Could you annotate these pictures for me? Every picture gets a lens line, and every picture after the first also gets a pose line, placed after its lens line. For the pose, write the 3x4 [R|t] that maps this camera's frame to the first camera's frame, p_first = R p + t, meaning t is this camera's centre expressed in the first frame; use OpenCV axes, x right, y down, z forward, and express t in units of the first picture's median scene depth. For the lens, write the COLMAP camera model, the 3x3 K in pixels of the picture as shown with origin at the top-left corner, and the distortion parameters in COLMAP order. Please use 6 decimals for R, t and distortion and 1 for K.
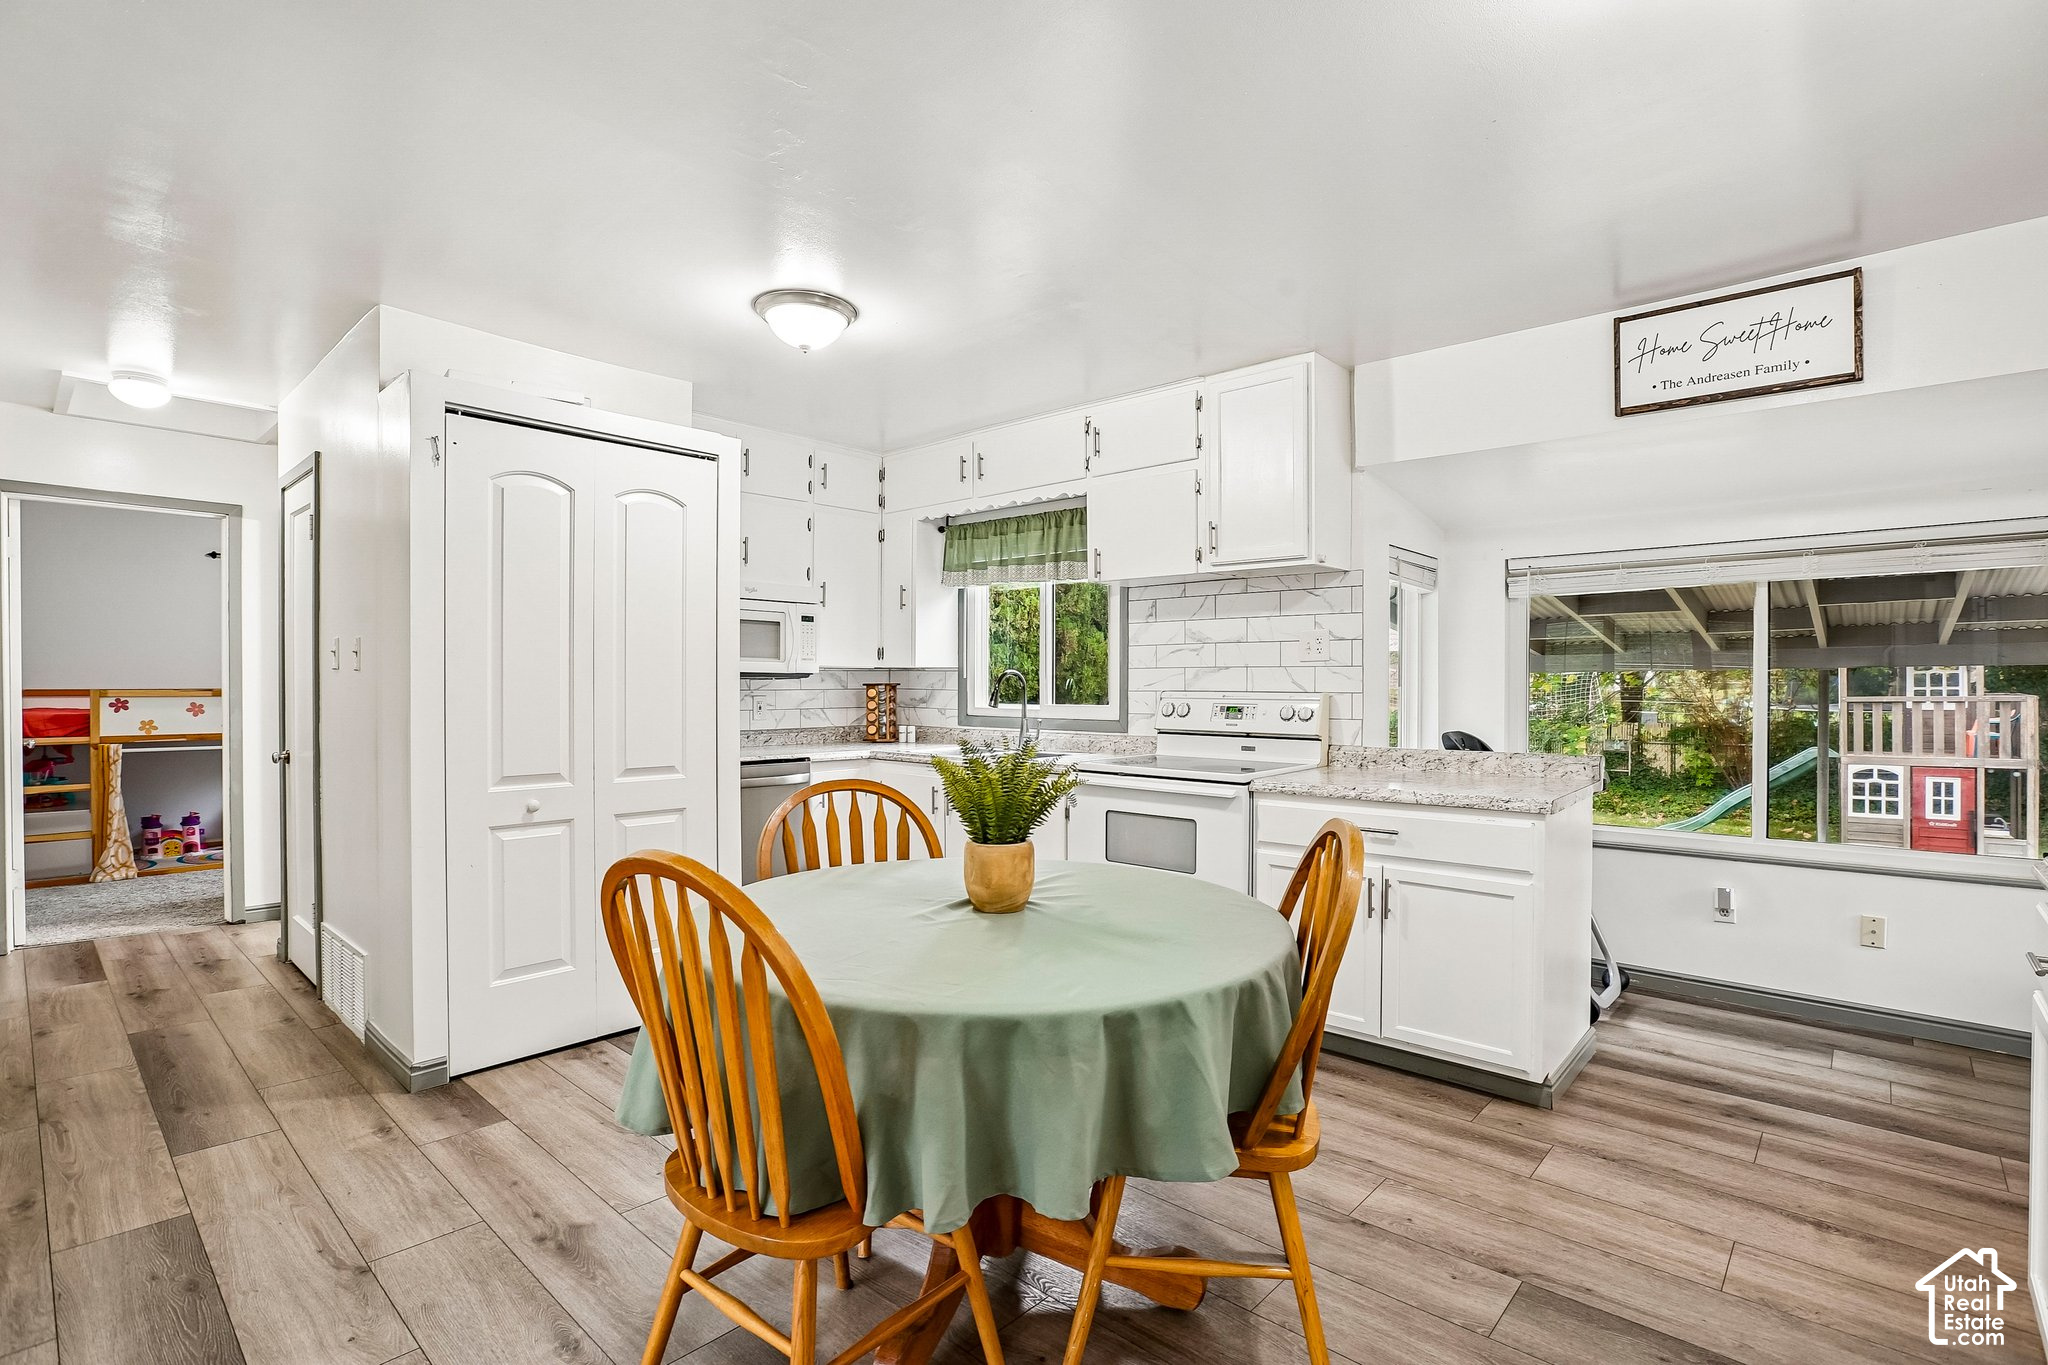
lens RADIAL K [[963.8, 0, 1036.7], [0, 963.8, 693.2], [0, 0, 1]] dist [-0.057449, 0.025475]
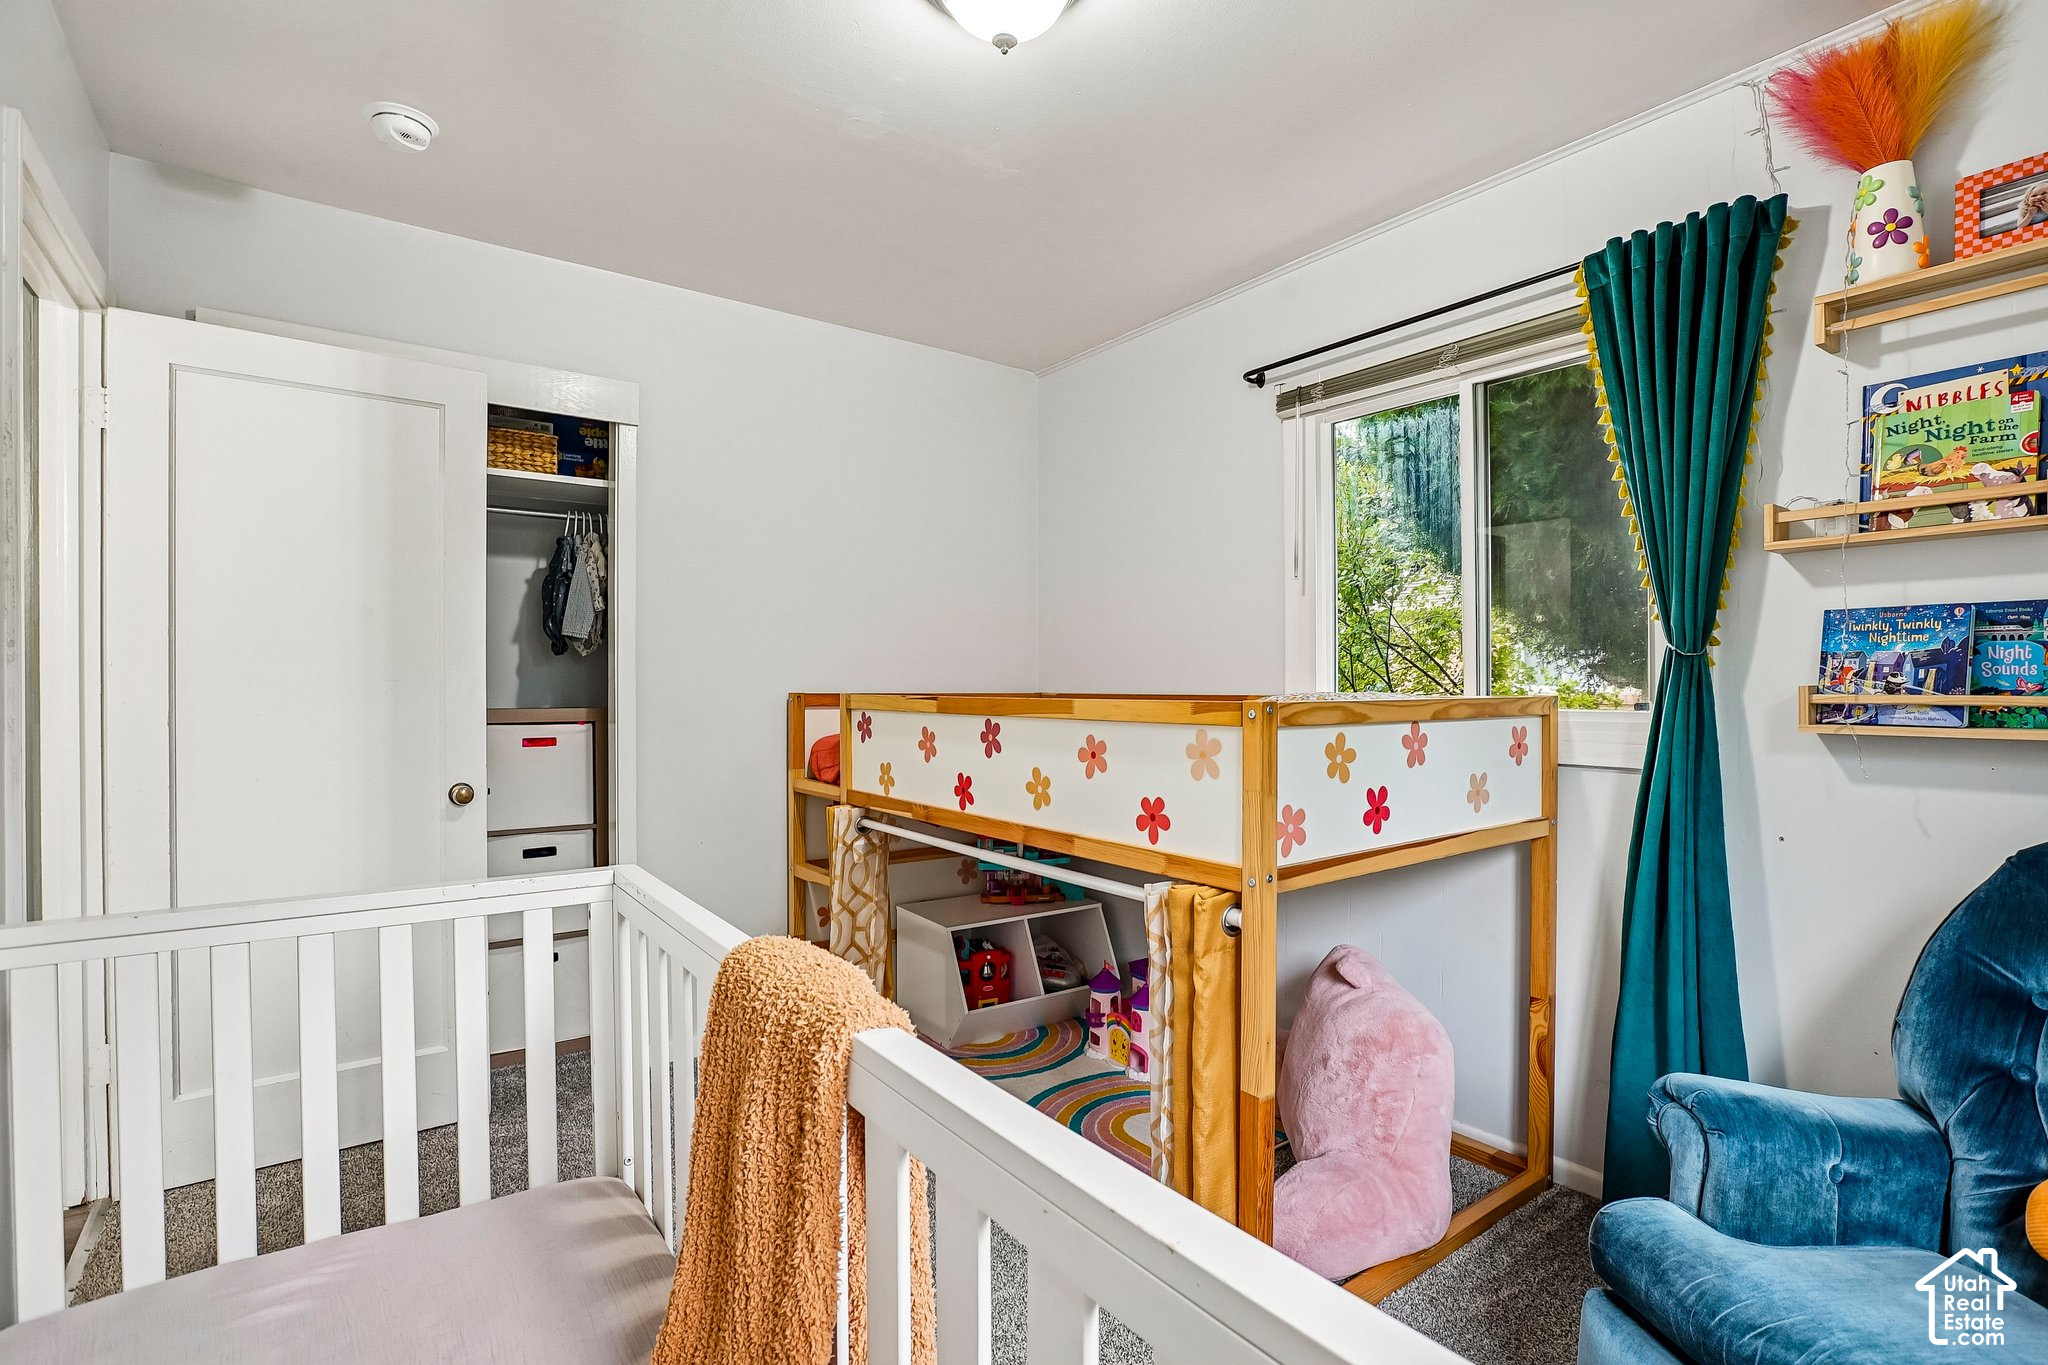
lens RADIAL K [[963.8, 0, 1036.7], [0, 963.8, 693.2], [0, 0, 1]] dist [-0.057449, 0.025475]
pose [[-0.184943, 0.006265, -0.982729, -0.523521], [-0.013007, 0.999876, 0.008822, -0.009528], [0.982663, 0.014414, -0.184839, 1.176150]]
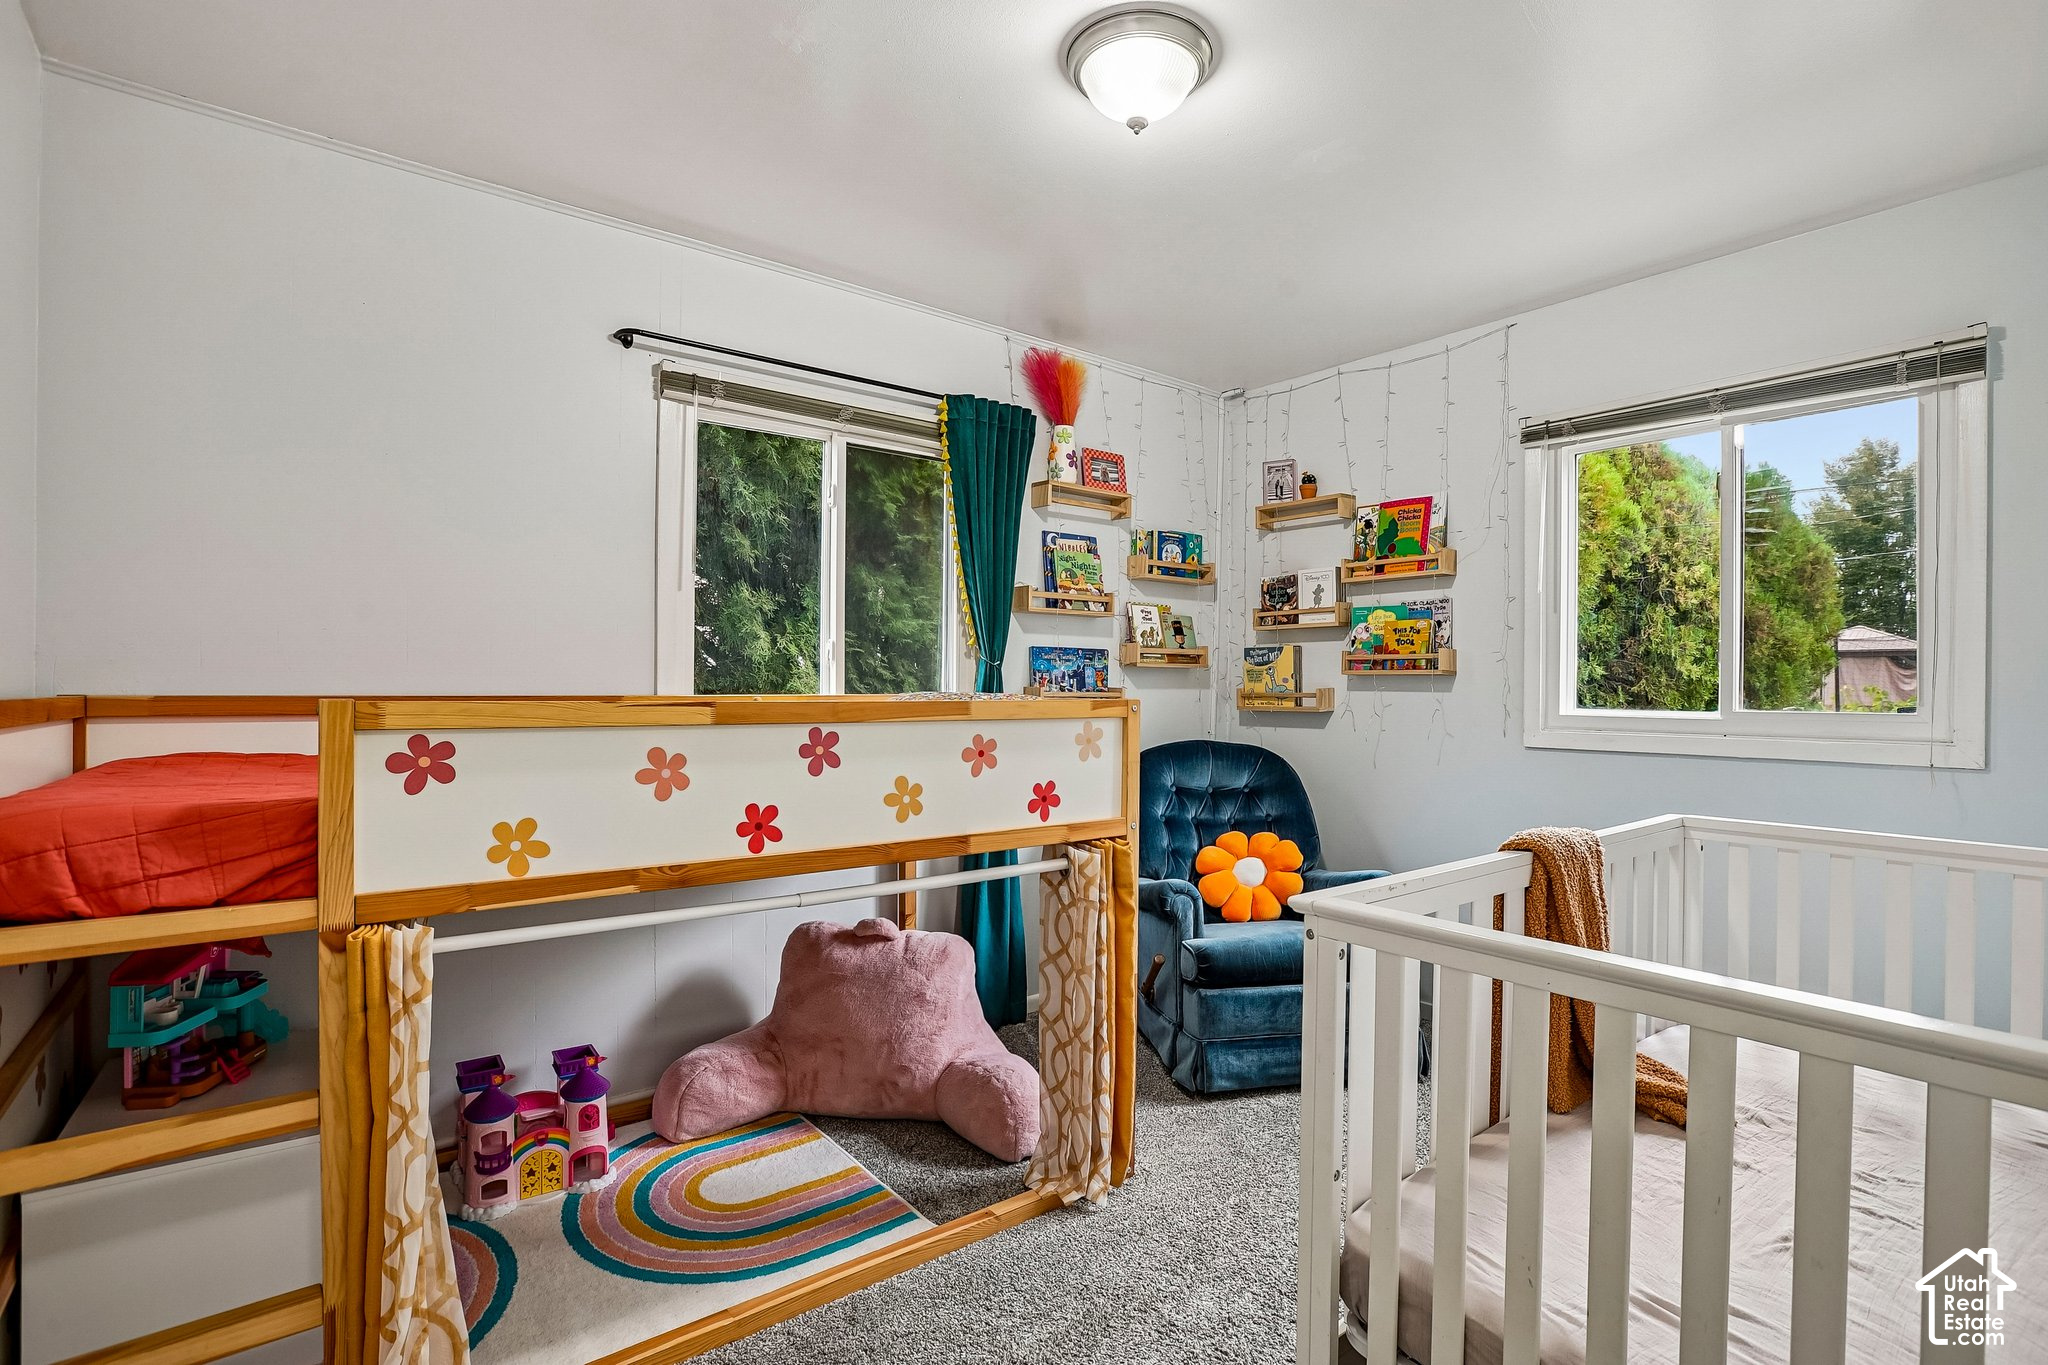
lens RADIAL K [[963.8, 0, 1036.7], [0, 963.8, 693.2], [0, 0, 1]] dist [-0.057449, 0.025475]
pose [[0.986388, 0.005980, -0.164328, -0.784699], [-0.007189, 0.999951, -0.006763, -0.004909], [0.164280, 0.007852, 0.986383, 0.783007]]
